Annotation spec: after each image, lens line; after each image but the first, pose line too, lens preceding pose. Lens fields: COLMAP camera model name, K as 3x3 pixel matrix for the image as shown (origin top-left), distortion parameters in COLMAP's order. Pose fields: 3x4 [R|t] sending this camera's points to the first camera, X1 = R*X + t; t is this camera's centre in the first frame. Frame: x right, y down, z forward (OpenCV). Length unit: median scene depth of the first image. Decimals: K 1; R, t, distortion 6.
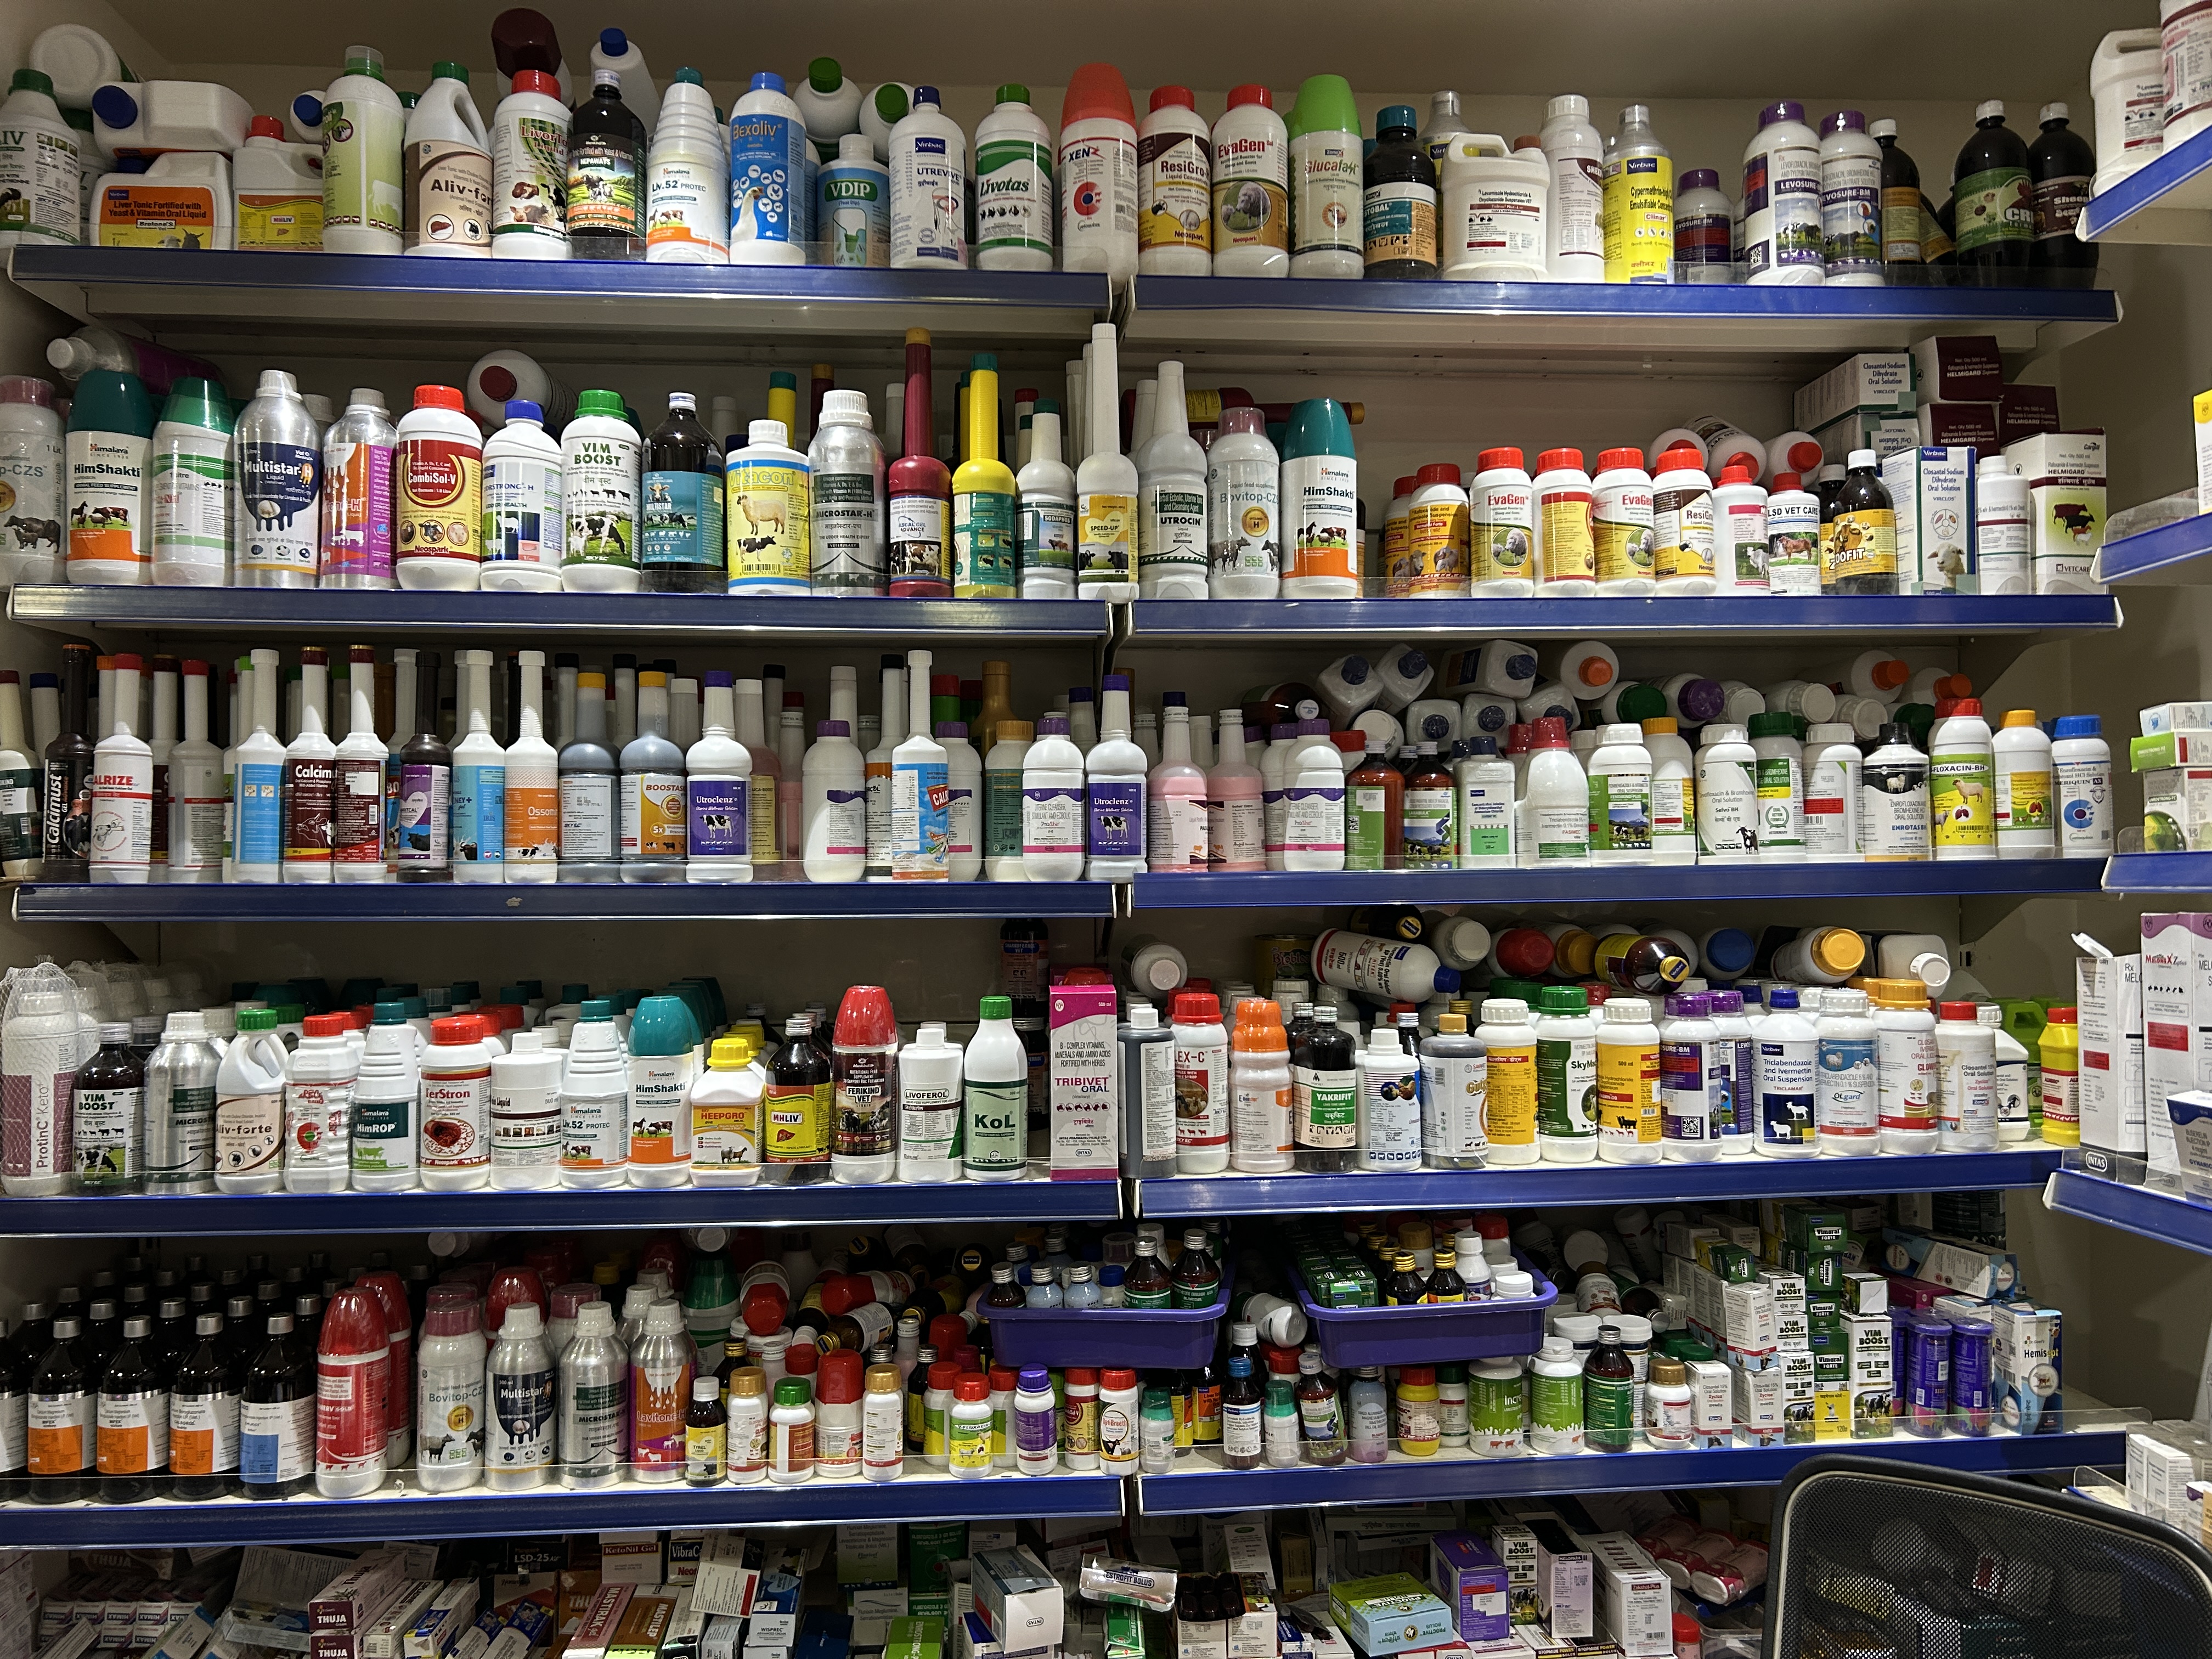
lens RADIAL K [[1657.5, 0, 1104.7], [0, 1657.5, 837.3], [0, 0, 1]] dist [0.081673, -0.080880]
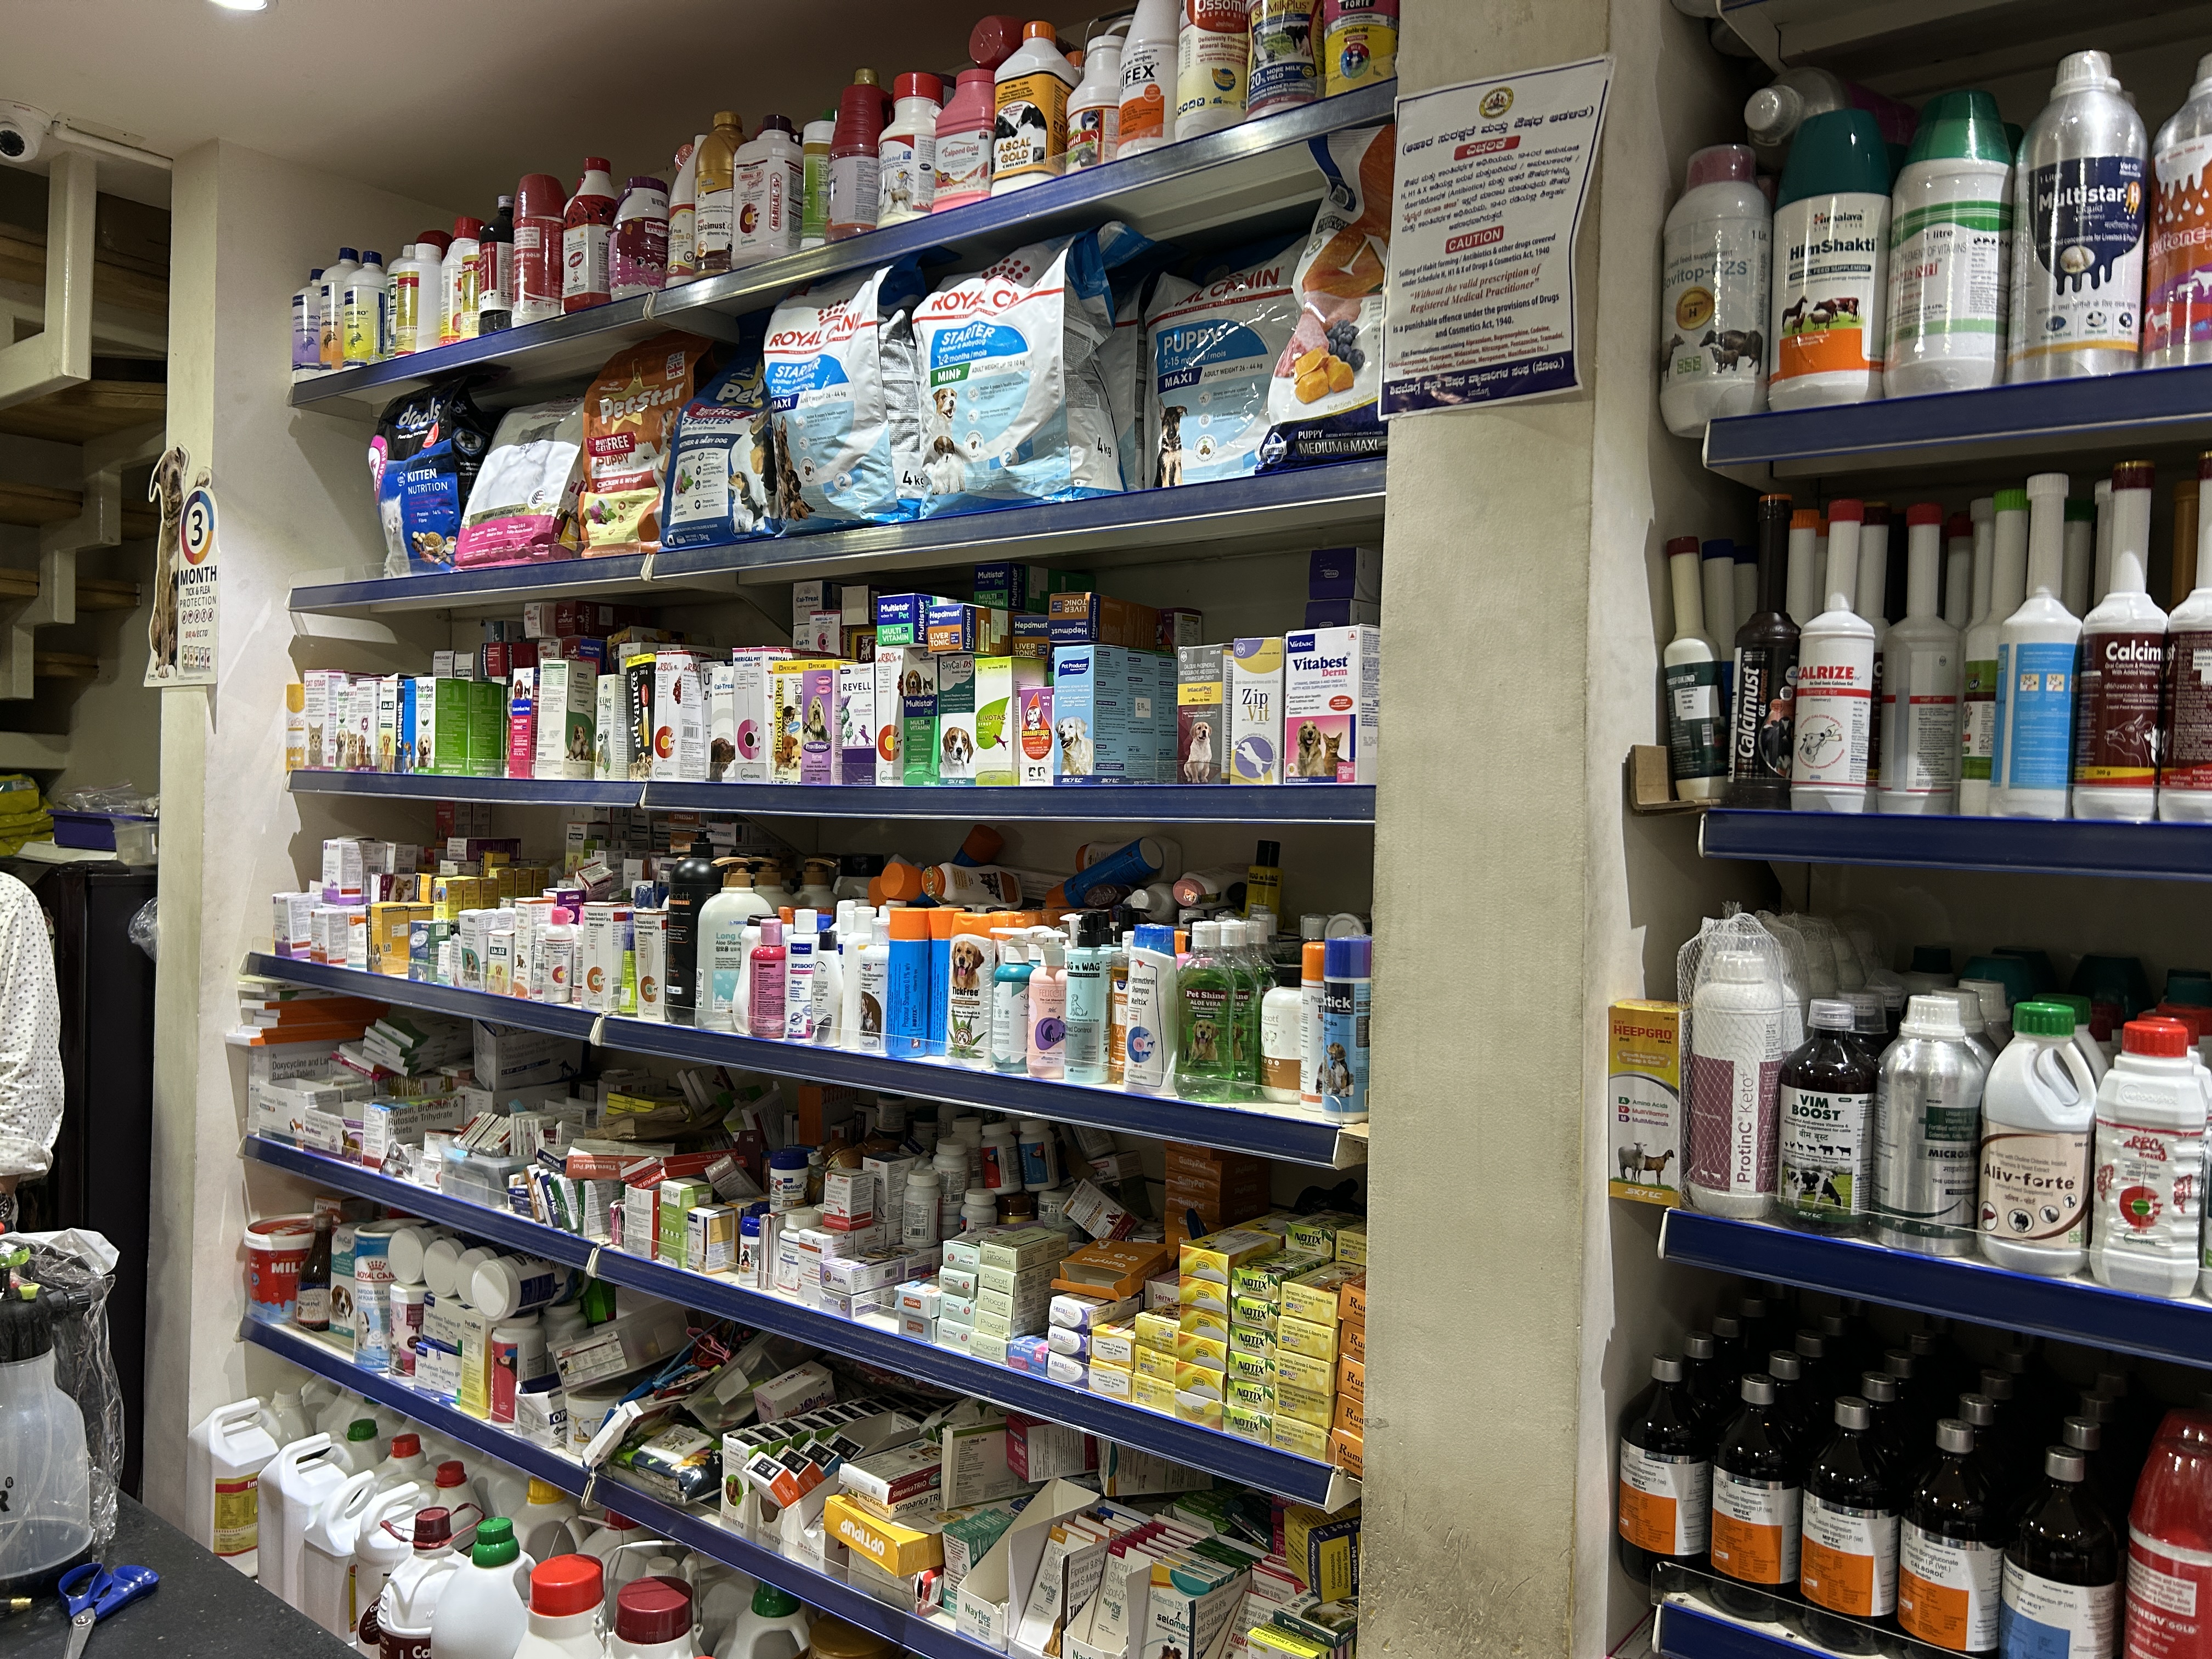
lens RADIAL K [[1657.5, 0, 1104.7], [0, 1657.5, 837.3], [0, 0, 1]] dist [0.081673, -0.080880]
pose [[0.747348, 0.040276, -0.663211, -0.327793], [-0.010750, 0.998763, 0.048539, 0.005927], [0.664346, -0.029146, 0.746857, 0.233722]]
